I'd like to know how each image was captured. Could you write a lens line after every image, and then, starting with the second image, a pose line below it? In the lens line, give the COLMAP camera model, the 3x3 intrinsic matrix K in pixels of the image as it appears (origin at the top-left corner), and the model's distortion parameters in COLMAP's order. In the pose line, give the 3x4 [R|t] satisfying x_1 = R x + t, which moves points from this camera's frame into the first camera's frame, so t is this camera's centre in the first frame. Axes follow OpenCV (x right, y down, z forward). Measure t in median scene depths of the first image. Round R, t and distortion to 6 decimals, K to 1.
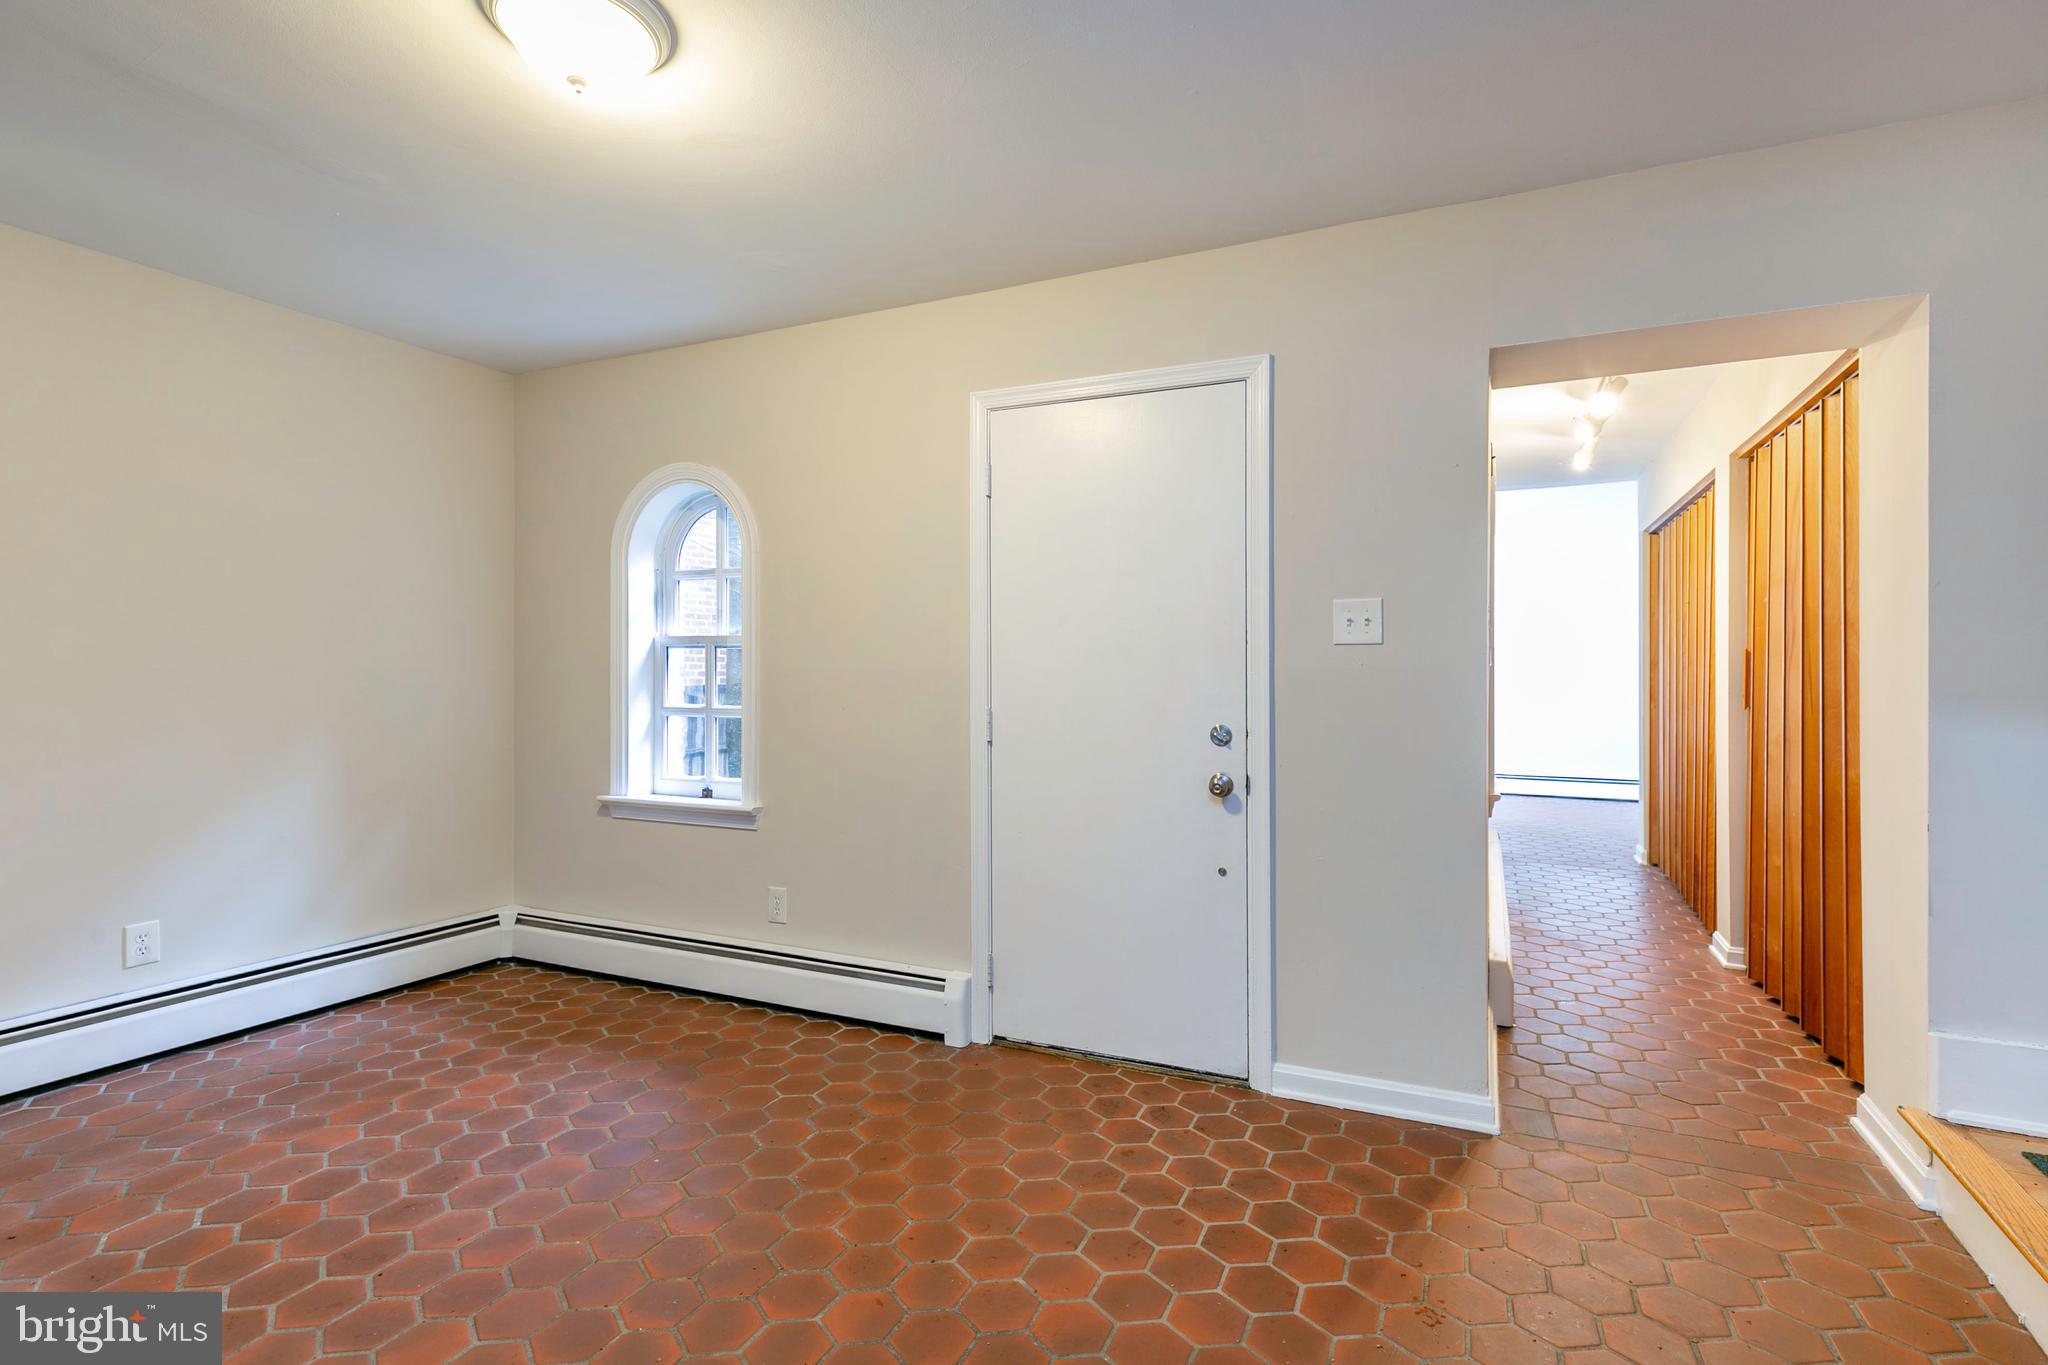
lens RADIAL K [[951.0, 0, 1036.0], [0, 951.0, 680.2], [0, 0, 1]] dist [0.003354, -0.000115]
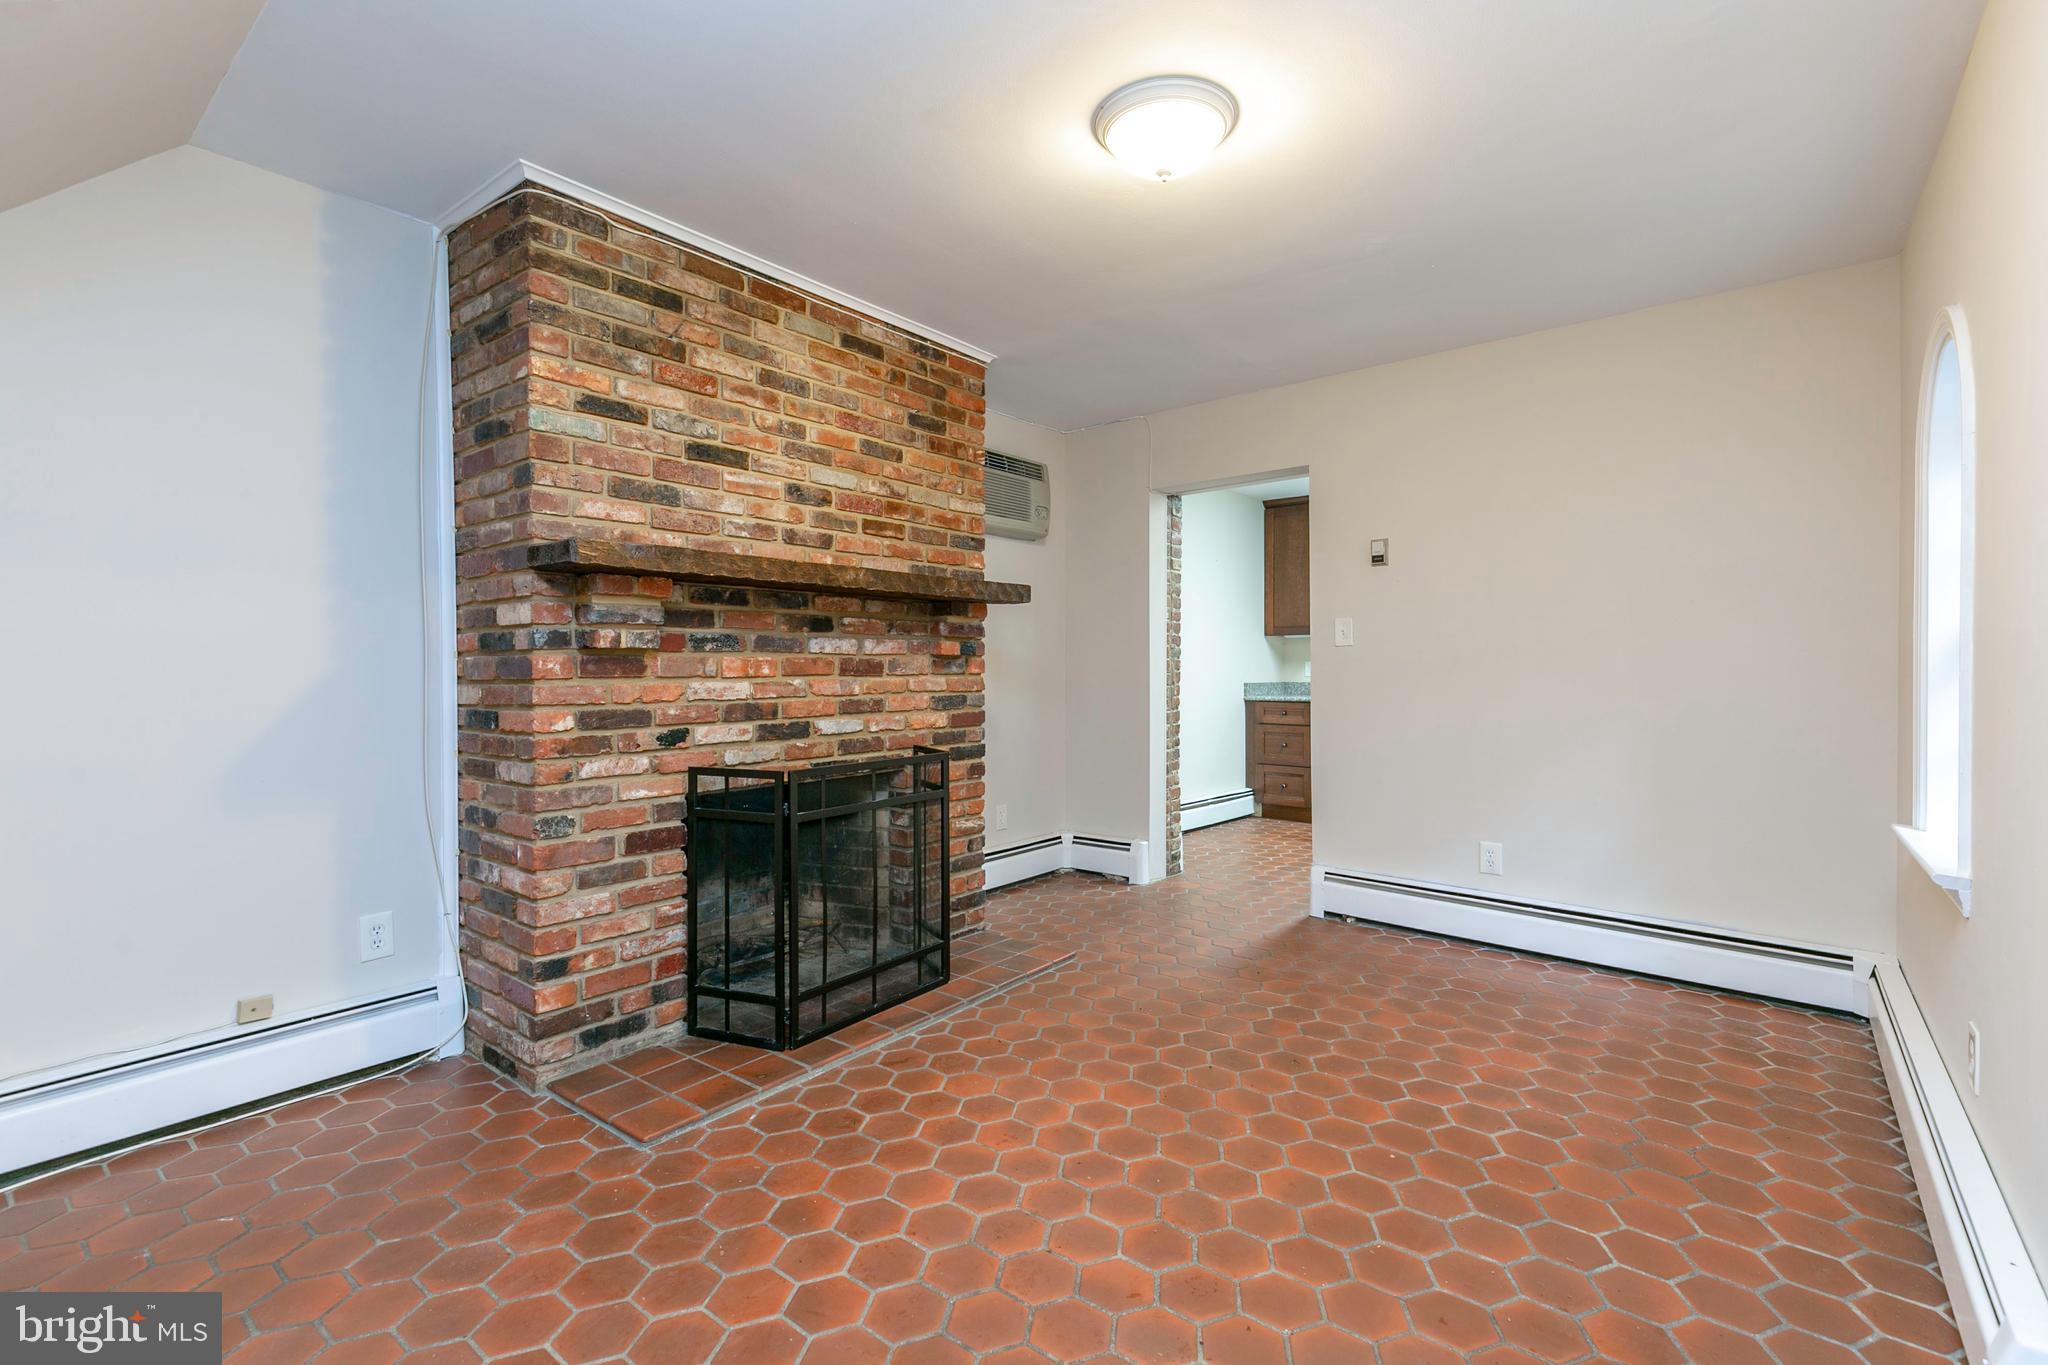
lens RADIAL K [[922.4, 0, 1004.5], [0, 922.4, 696.7], [0, 0, 1]] dist [0.002842, 0.000052]
pose [[-0.266198, 0.038543, -0.963148, 0.483770], [-0.006791, 0.999100, 0.041859, 0.003191], [0.963895, 0.017683, -0.265697, 0.709697]]
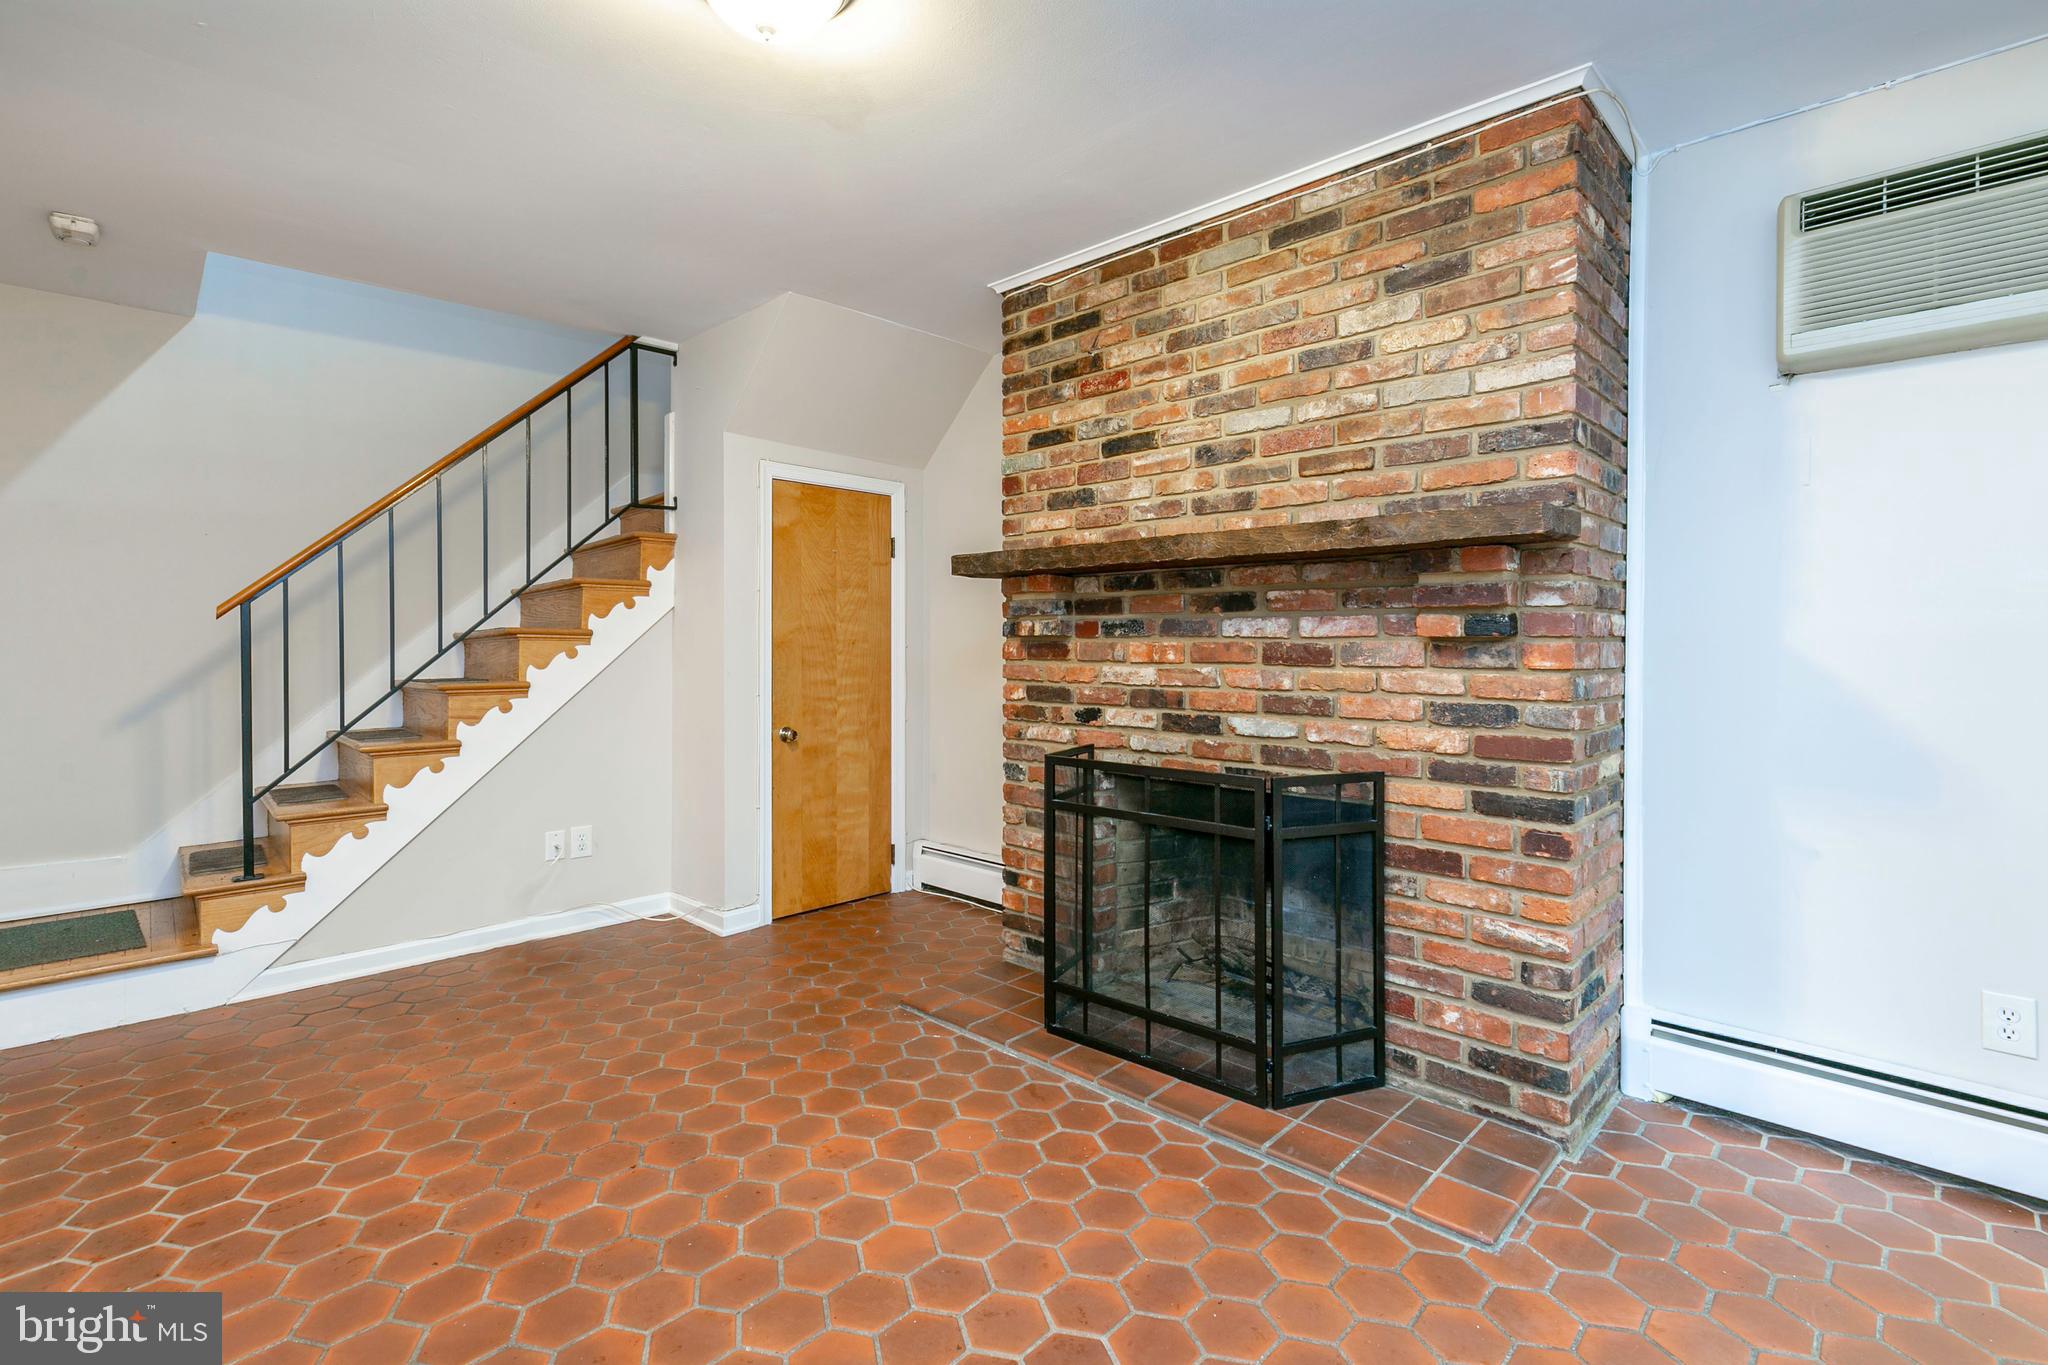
lens RADIAL K [[941.1, 0, 1064.5], [0, 941.1, 666.6], [0, 0, 1]] dist [0.010326, -0.000423]
pose [[-0.946418, -0.004232, 0.322916, -0.703443], [0.007401, 0.999367, 0.034788, -0.005801], [-0.322859, 0.035314, -0.945788, 1.165381]]
